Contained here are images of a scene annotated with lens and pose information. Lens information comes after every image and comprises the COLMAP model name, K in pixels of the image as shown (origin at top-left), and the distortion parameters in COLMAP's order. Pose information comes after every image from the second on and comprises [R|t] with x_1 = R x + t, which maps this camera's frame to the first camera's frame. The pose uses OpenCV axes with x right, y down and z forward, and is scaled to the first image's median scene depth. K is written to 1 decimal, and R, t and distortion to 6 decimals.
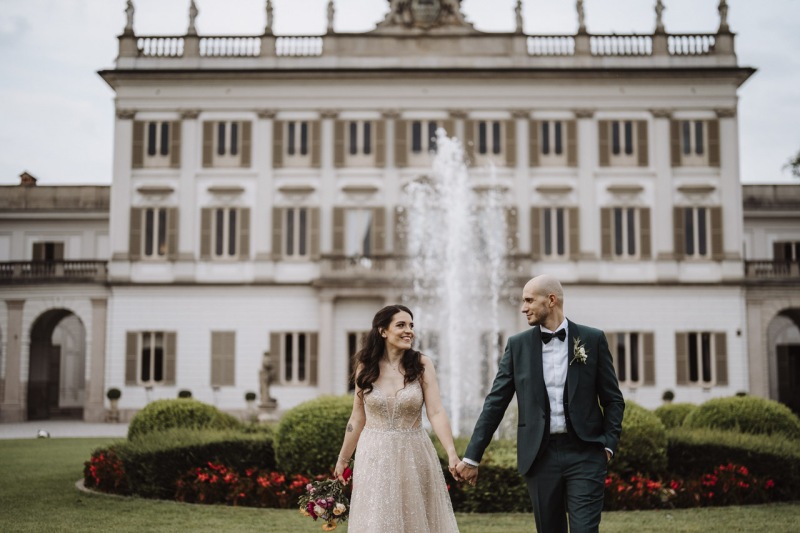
lens RADIAL K [[987.5, 0, 395.9], [0, 987.5, 300.8], [0, 0, 1]] dist [-0.008453, 0.000000]
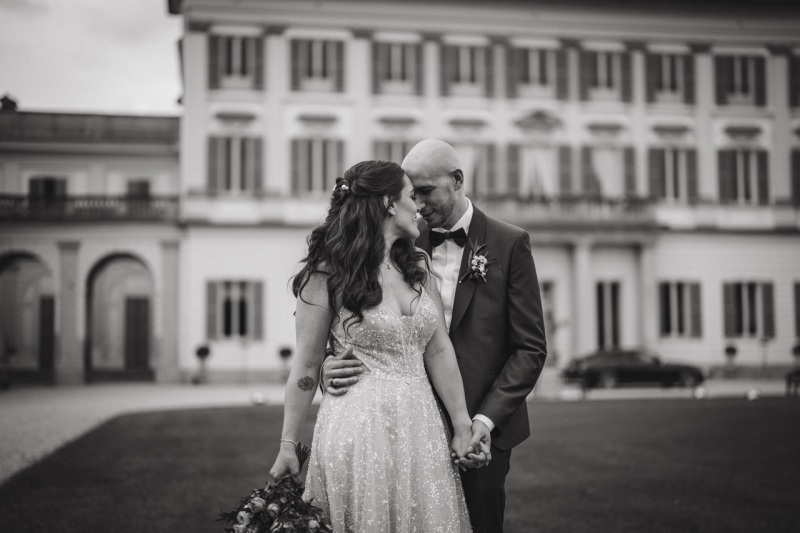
lens RADIAL K [[1120.0, 0, 426.3], [0, 1120.0, 287.4], [0, 0, 1]] dist [0.002198, 0.000000]
pose [[0.983211, 0.002315, 0.182456, -0.259008], [-0.009082, 0.999301, 0.036260, 0.000642], [-0.182245, -0.037308, 0.982545, -0.002137]]
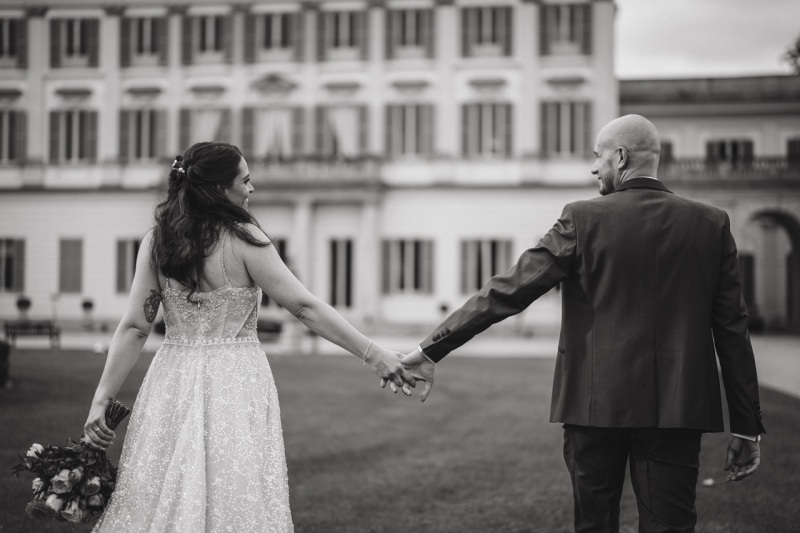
lens RADIAL K [[1071.8, 0, 396.2], [0, 1071.8, 272.3], [0, 0, 1]] dist [0.034950, 0.000000]
pose [[0.991702, 0.001380, -0.128550, 0.276250], [0.006644, 0.998056, 0.061969, 0.000559], [0.128386, -0.062309, 0.989765, -0.011505]]
